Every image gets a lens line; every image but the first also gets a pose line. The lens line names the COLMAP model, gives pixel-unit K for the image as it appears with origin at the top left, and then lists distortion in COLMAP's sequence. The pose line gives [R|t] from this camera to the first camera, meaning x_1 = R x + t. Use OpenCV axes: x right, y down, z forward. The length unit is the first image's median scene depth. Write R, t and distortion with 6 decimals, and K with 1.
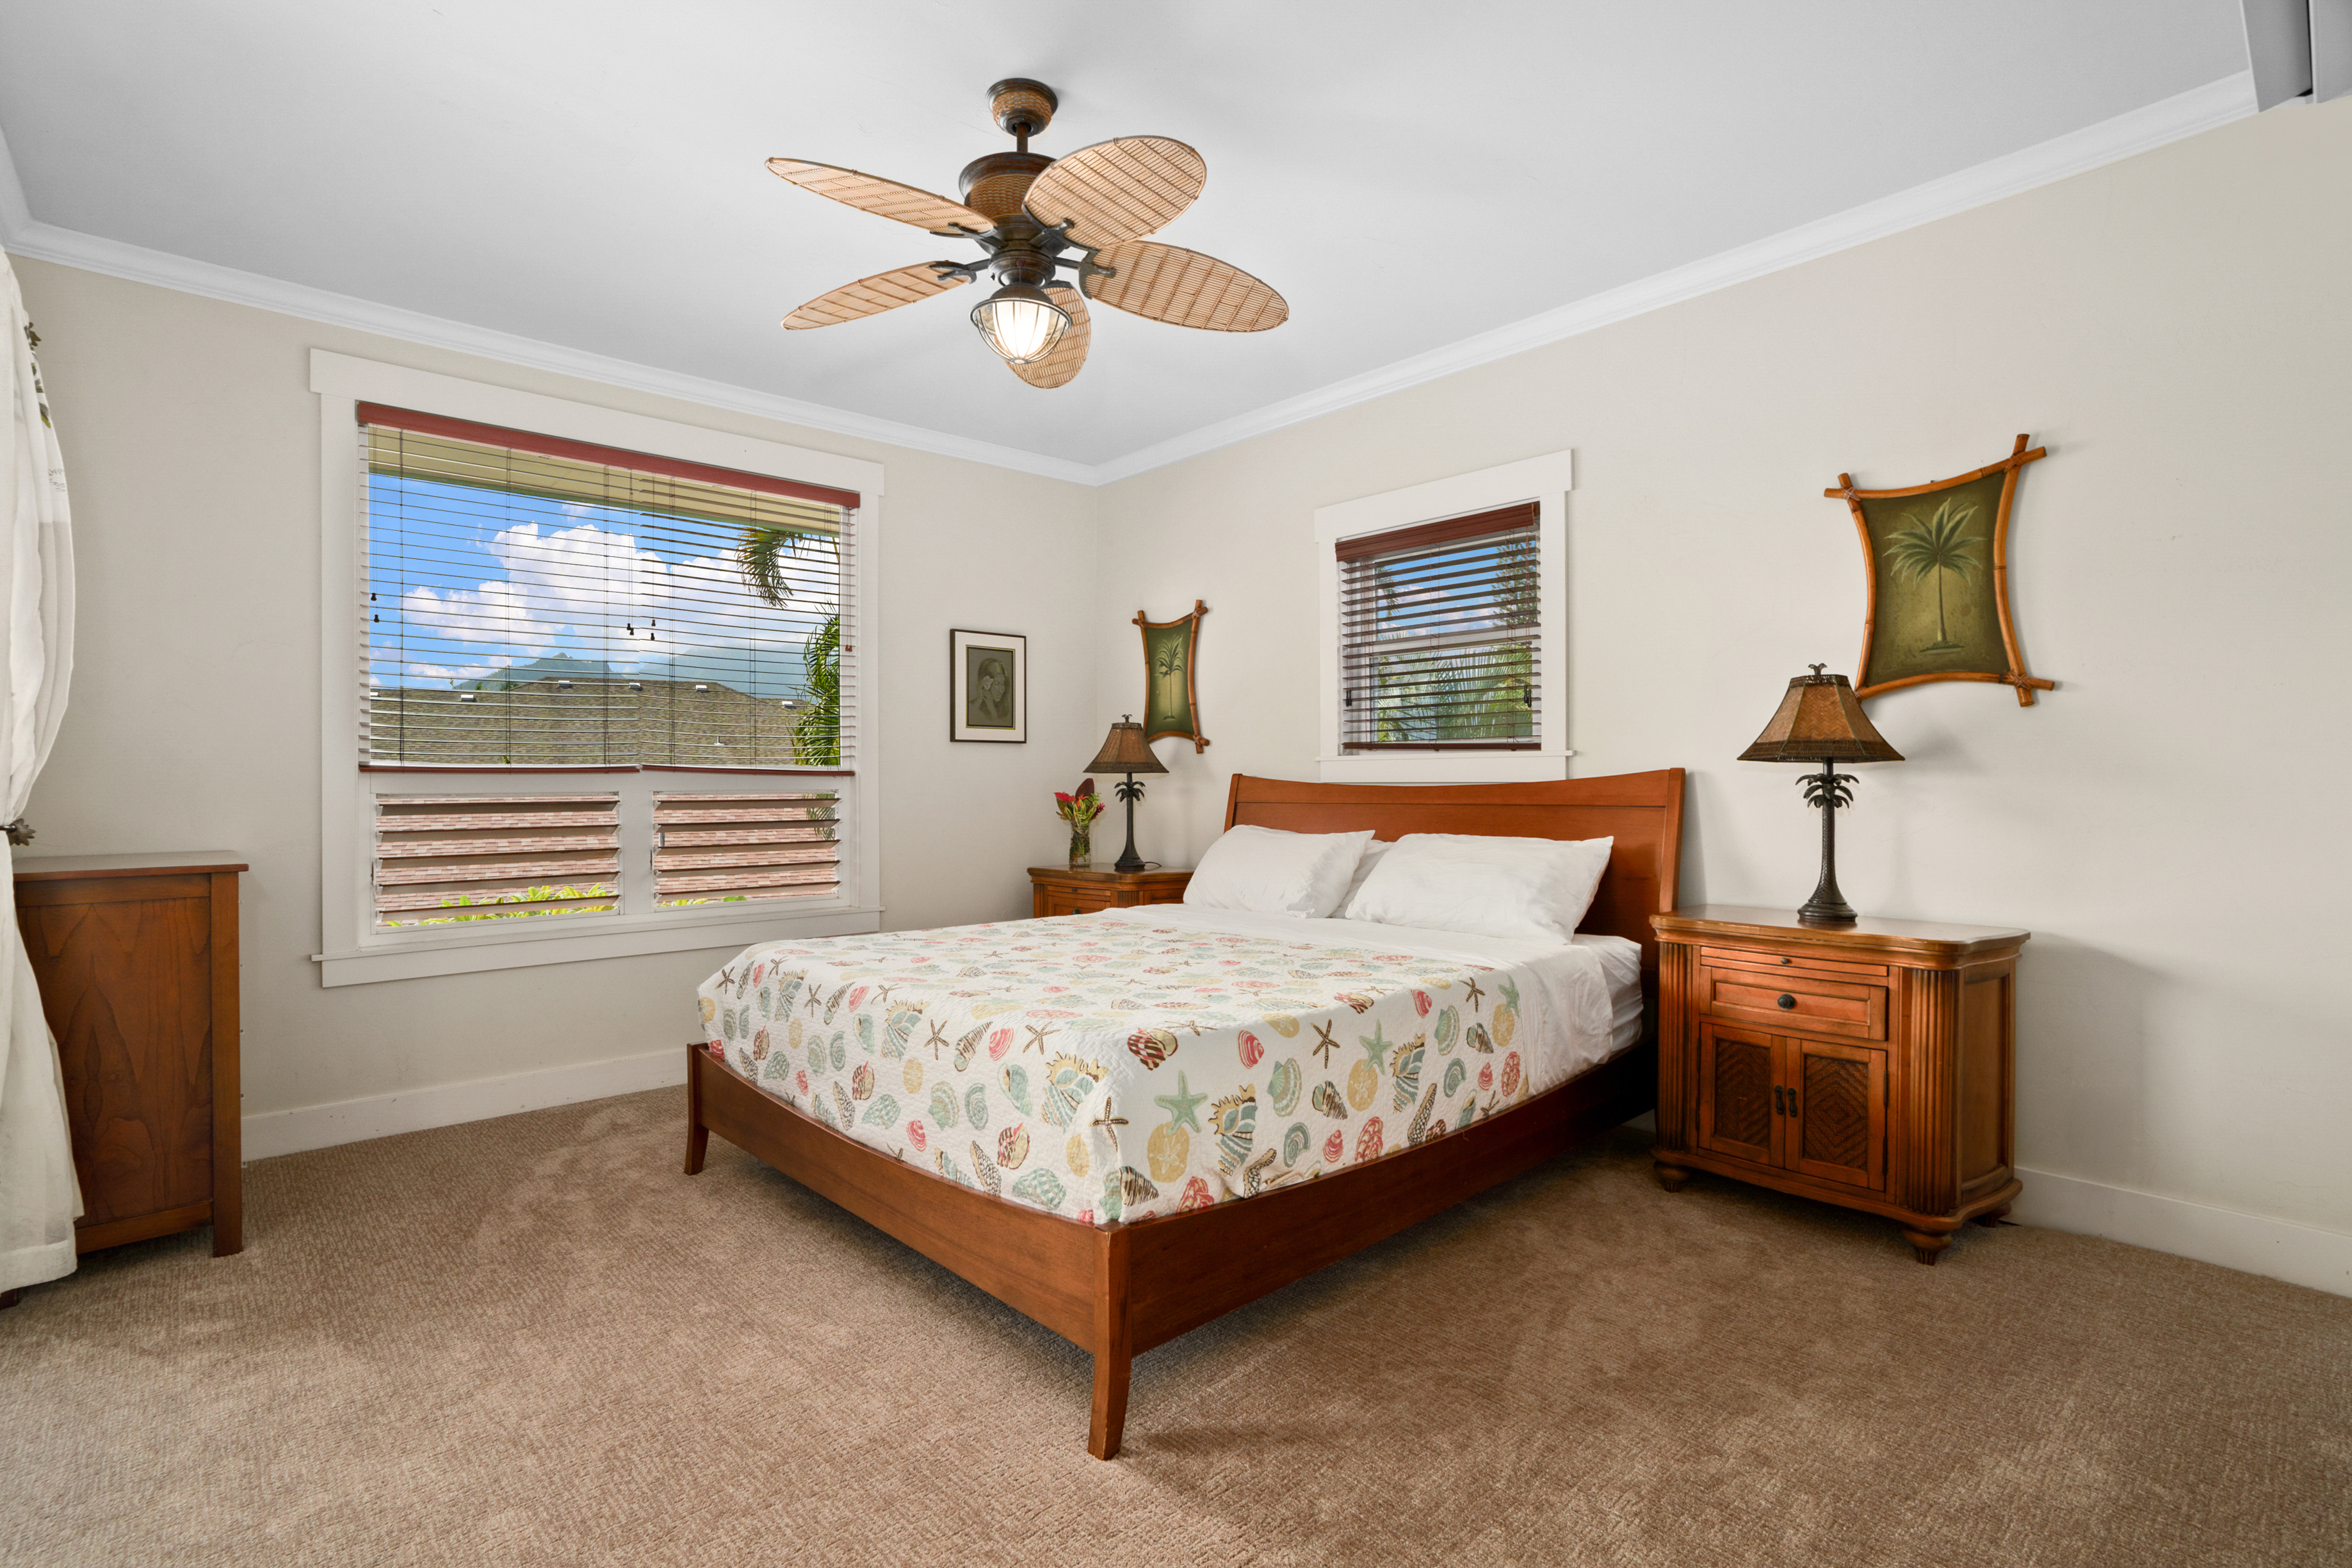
lens RADIAL K [[1101.1, 0, 1170.5], [0, 1101.1, 785.5], [0, 0, 1]] dist [-0.037680, 0.000299]
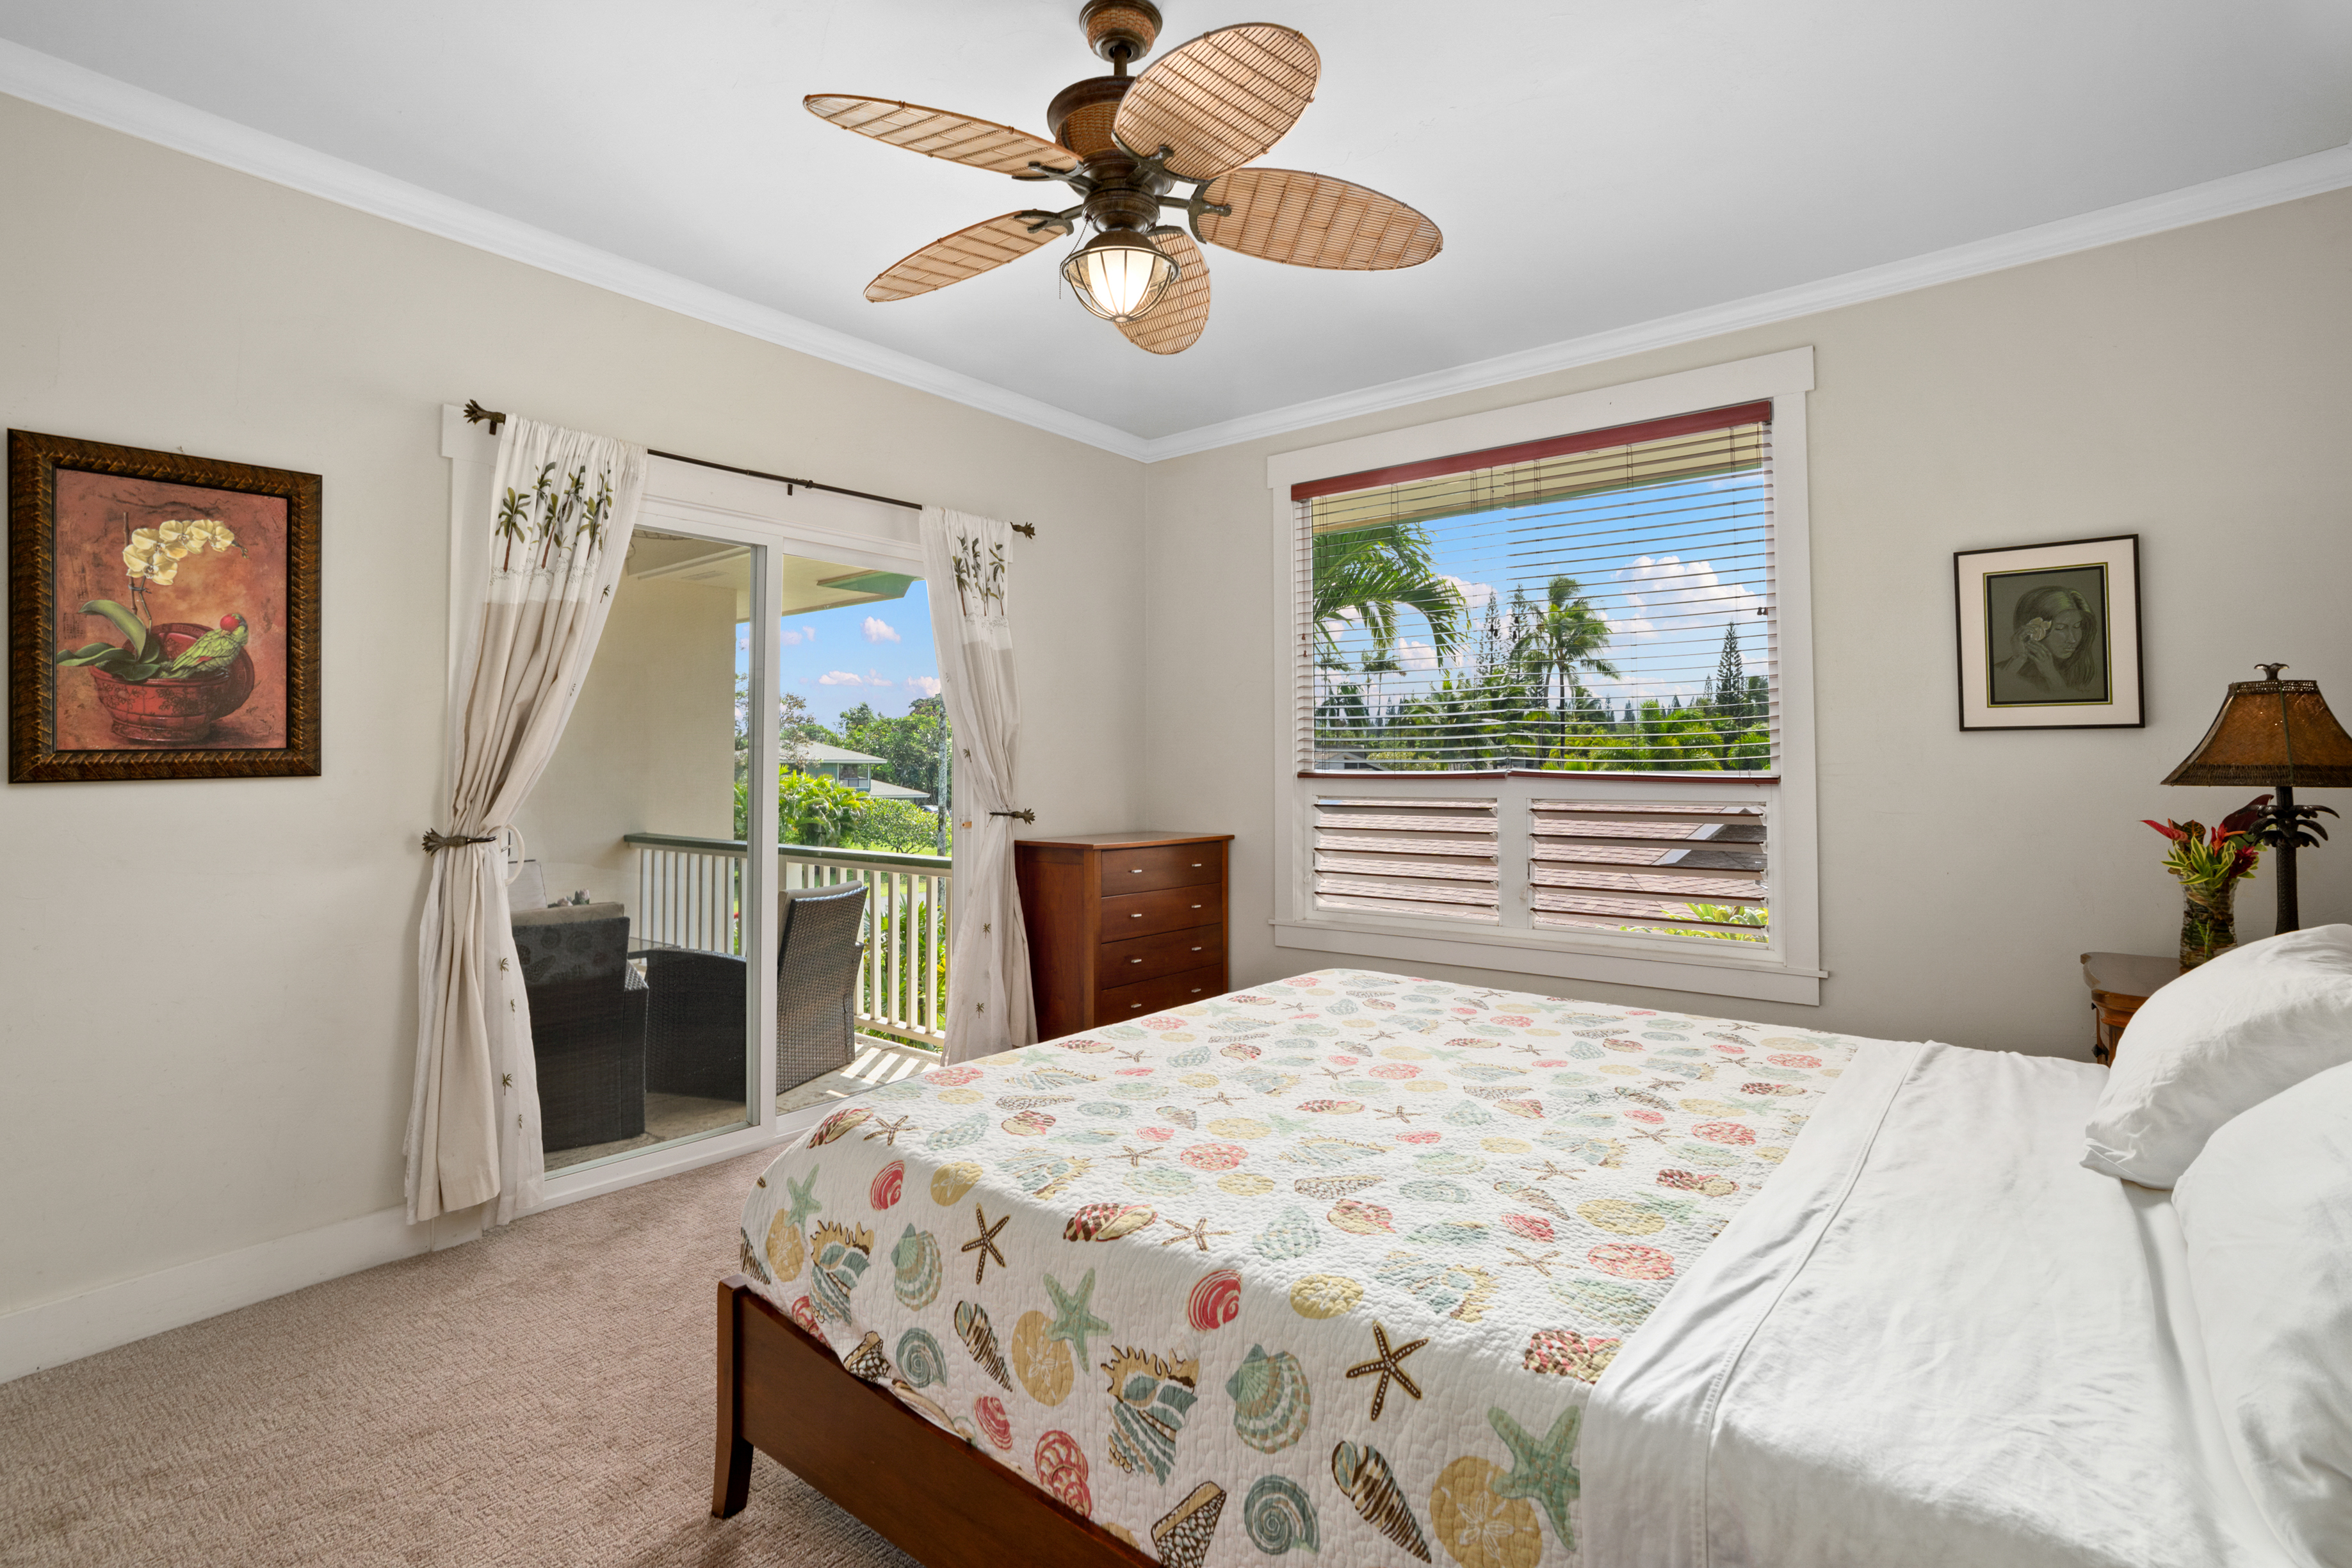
lens RADIAL K [[1101.1, 0, 1170.5], [0, 1101.1, 785.5], [0, 0, 1]] dist [-0.037680, 0.000299]
pose [[0.152535, 0.014292, -0.988195, 0.495118], [-0.005360, 0.999893, 0.013634, -0.021047], [0.988284, 0.003217, 0.152595, 0.657230]]
